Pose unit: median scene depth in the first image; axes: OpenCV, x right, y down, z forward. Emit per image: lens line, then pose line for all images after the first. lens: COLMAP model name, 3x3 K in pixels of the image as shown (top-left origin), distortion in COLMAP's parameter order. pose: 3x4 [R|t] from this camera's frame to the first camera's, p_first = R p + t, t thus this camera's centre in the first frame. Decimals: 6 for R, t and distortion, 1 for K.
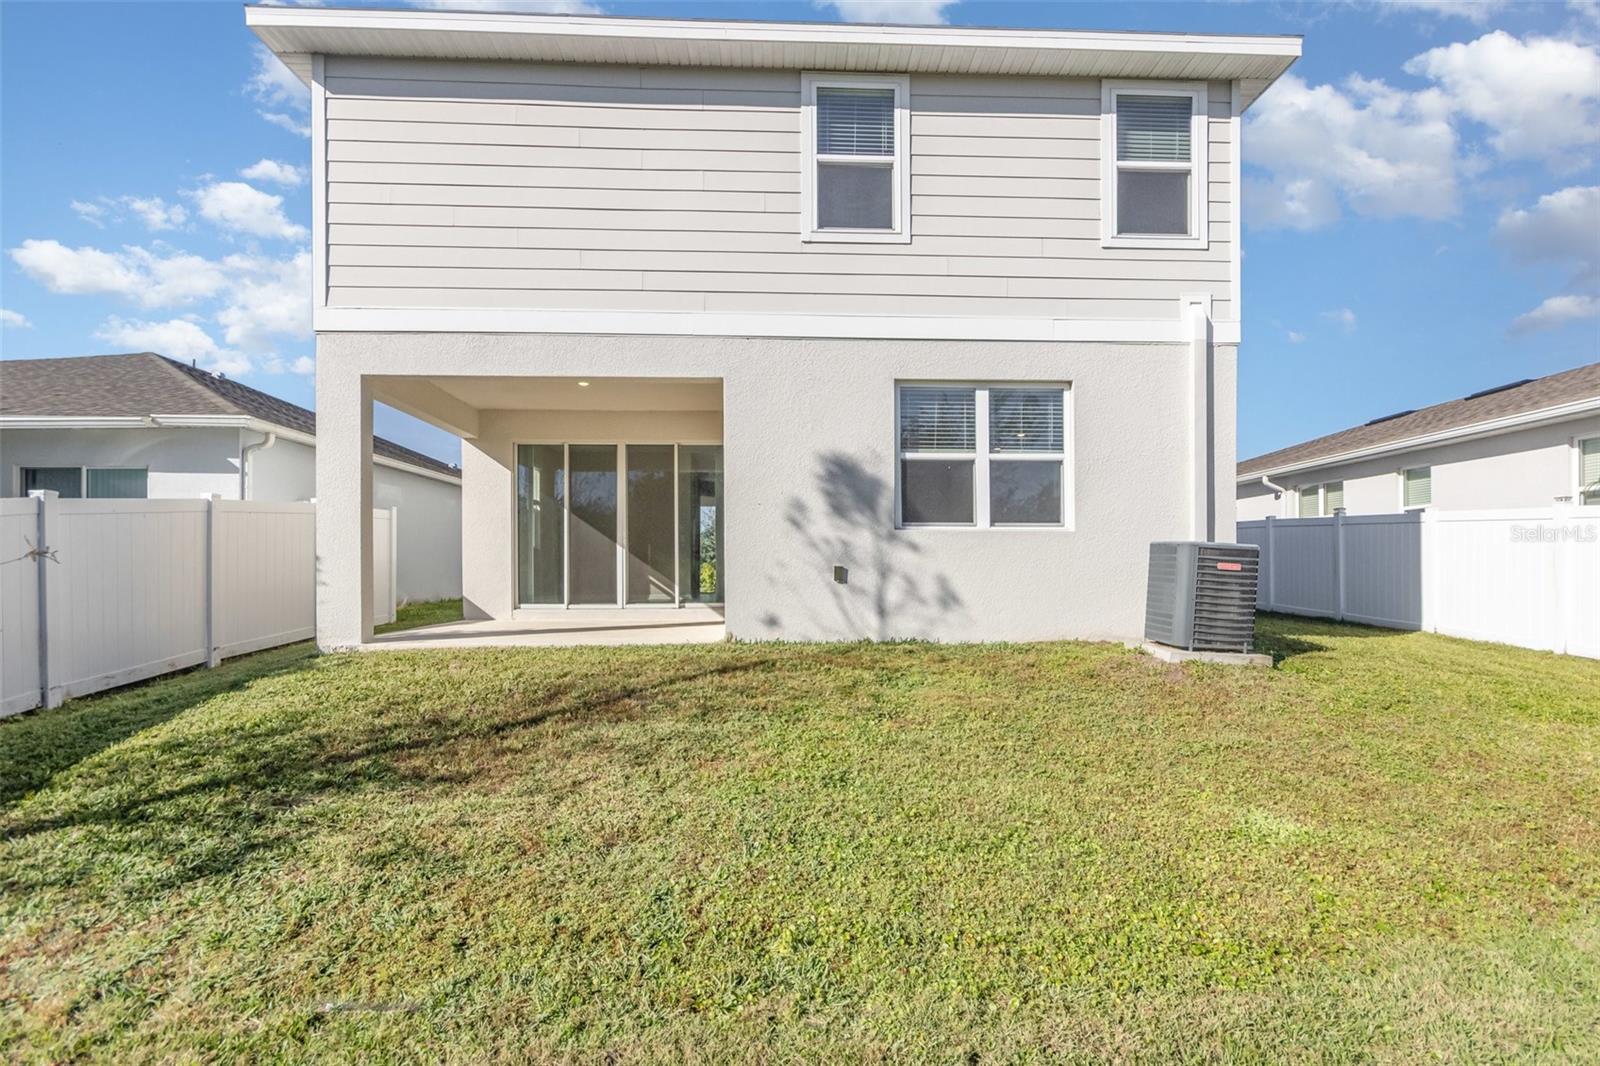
lens RADIAL K [[755.6, 0, 812.4], [0, 755.6, 569.1], [0, 0, 1]] dist [0.002388, -0.000478]
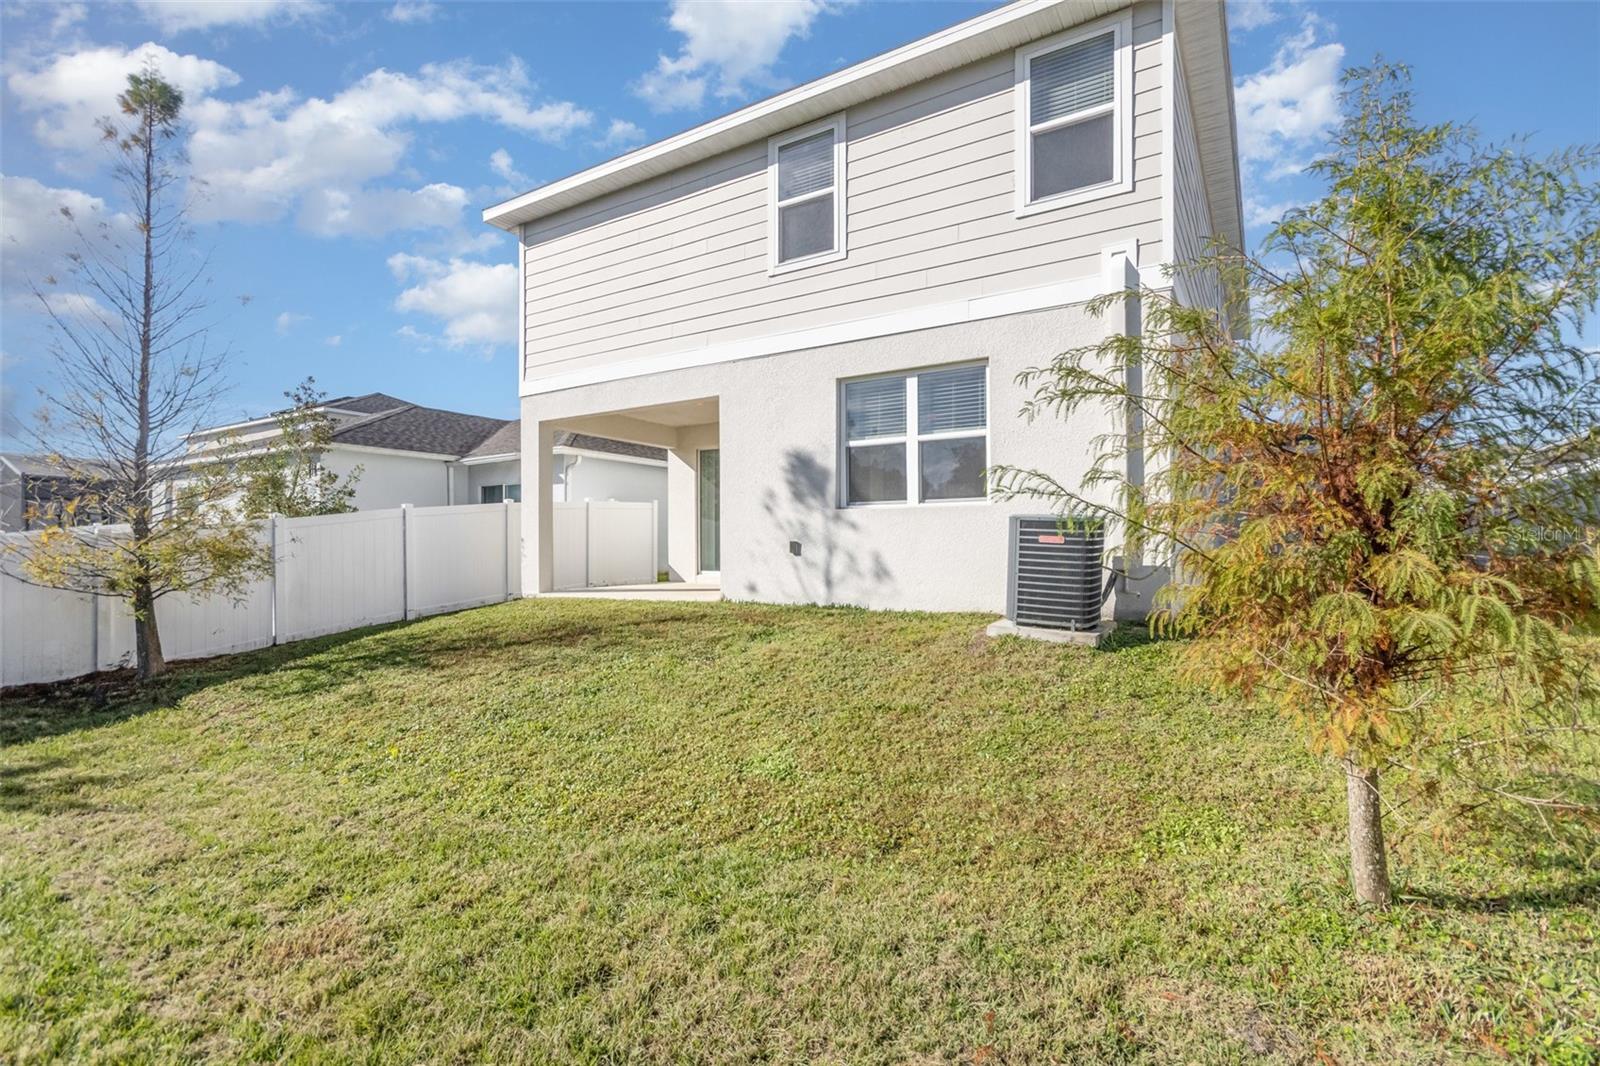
lens RADIAL K [[759.7, 0, 798.2], [0, 759.7, 542.1], [0, 0, 1]] dist [-0.002921, 0.000993]
pose [[0.817472, -0.006031, -0.575936, 0.721240], [0.003422, 0.999978, -0.005614, 0.003758], [0.575958, 0.002618, 0.817475, 0.022668]]
